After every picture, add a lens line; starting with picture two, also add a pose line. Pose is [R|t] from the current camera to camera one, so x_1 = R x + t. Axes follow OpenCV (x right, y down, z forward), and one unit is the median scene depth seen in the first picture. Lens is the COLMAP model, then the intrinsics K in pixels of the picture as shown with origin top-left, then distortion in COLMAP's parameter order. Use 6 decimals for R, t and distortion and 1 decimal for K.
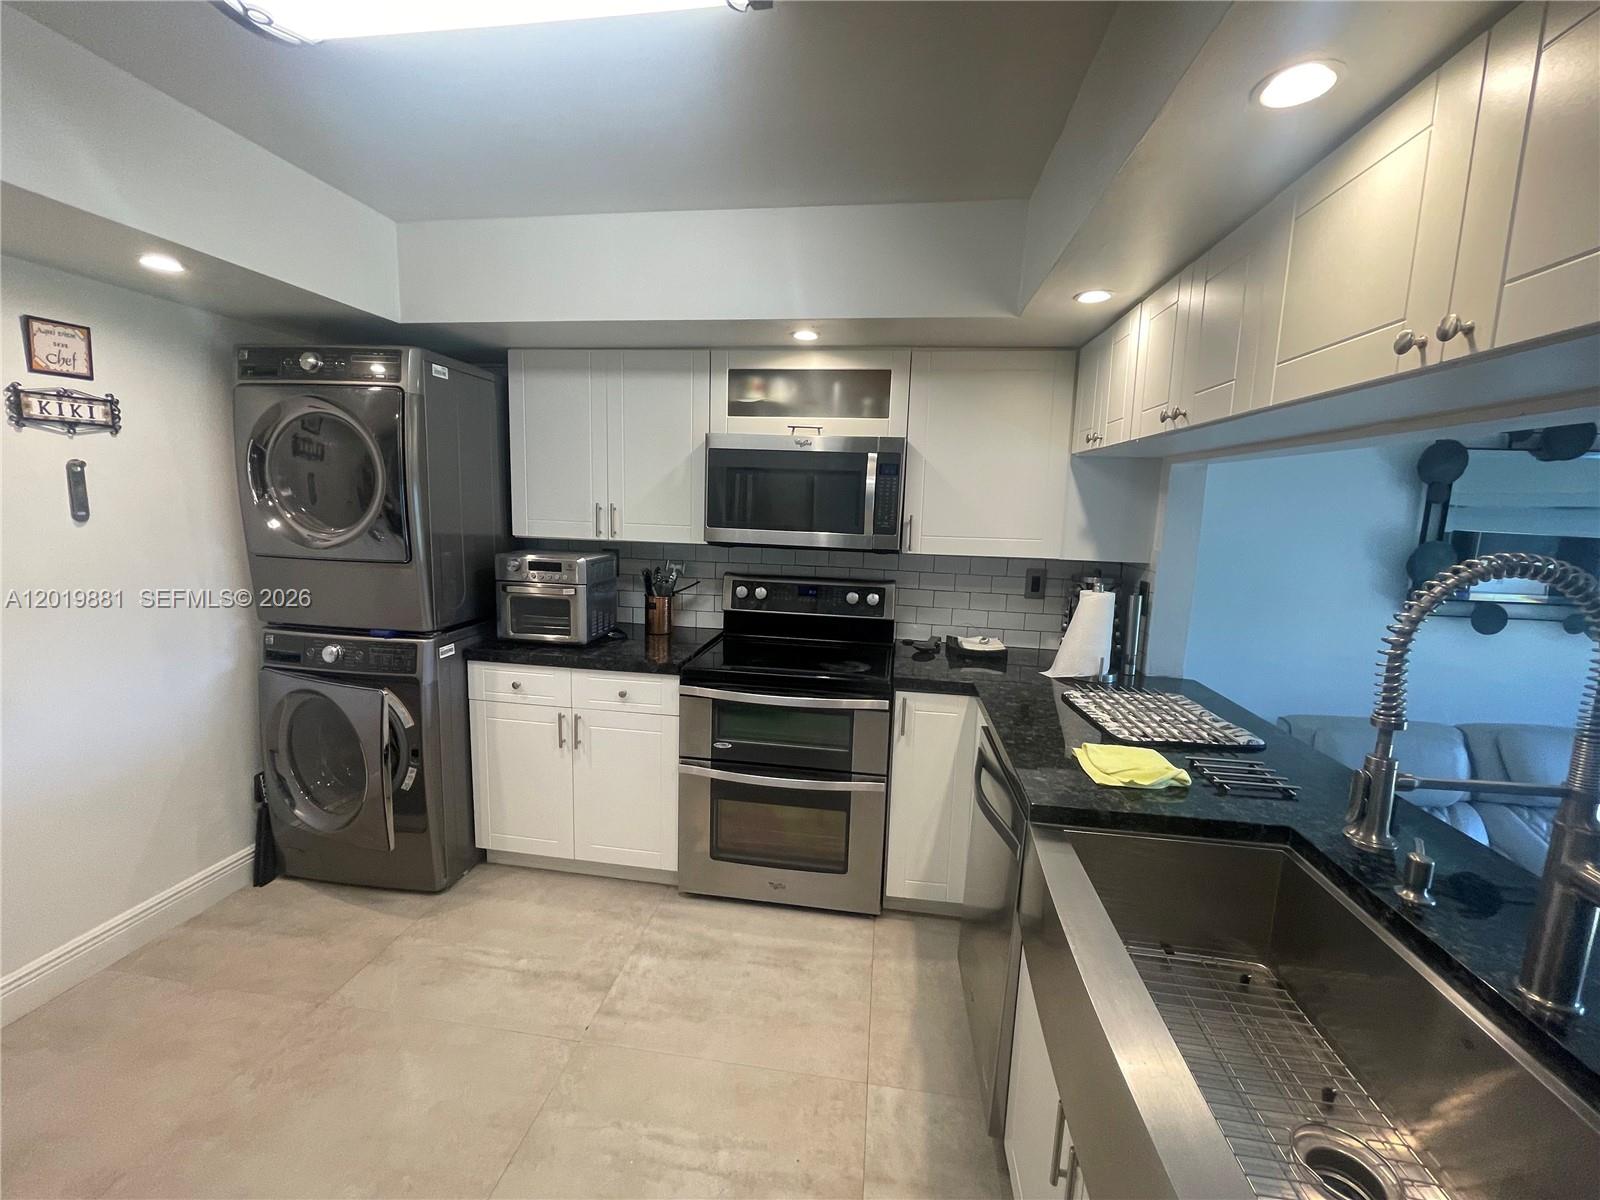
lens RADIAL K [[647.5, 0, 809.9], [0, 647.5, 592.3], [0, 0, 1]] dist [-0.000616, 0.000112]
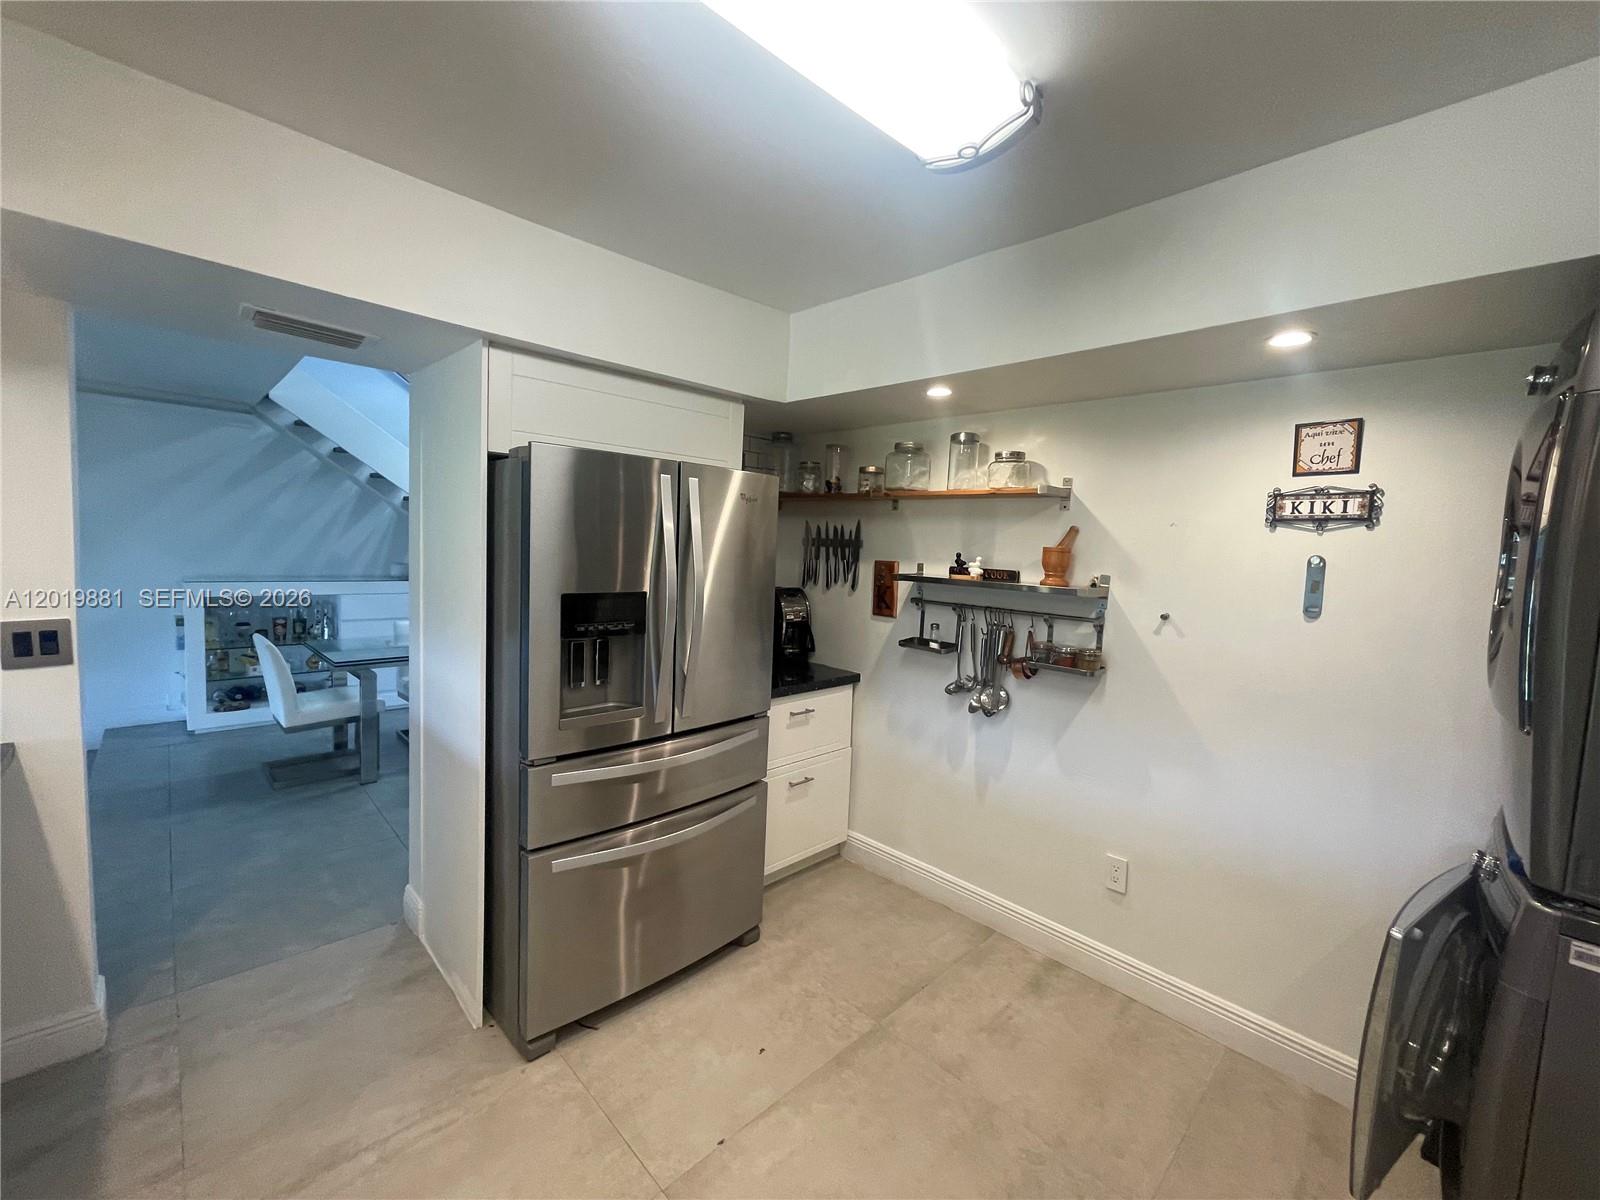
lens RADIAL K [[647.5, 0, 807.8], [0, 647.5, 596.7], [0, 0, 1]] dist [-0.000616, 0.000112]
pose [[-0.613410, 0.000737, -0.789765, 0.133217], [-0.178734, 0.973925, 0.139731, -0.145519], [0.769274, 0.226870, -0.597283, 1.023655]]
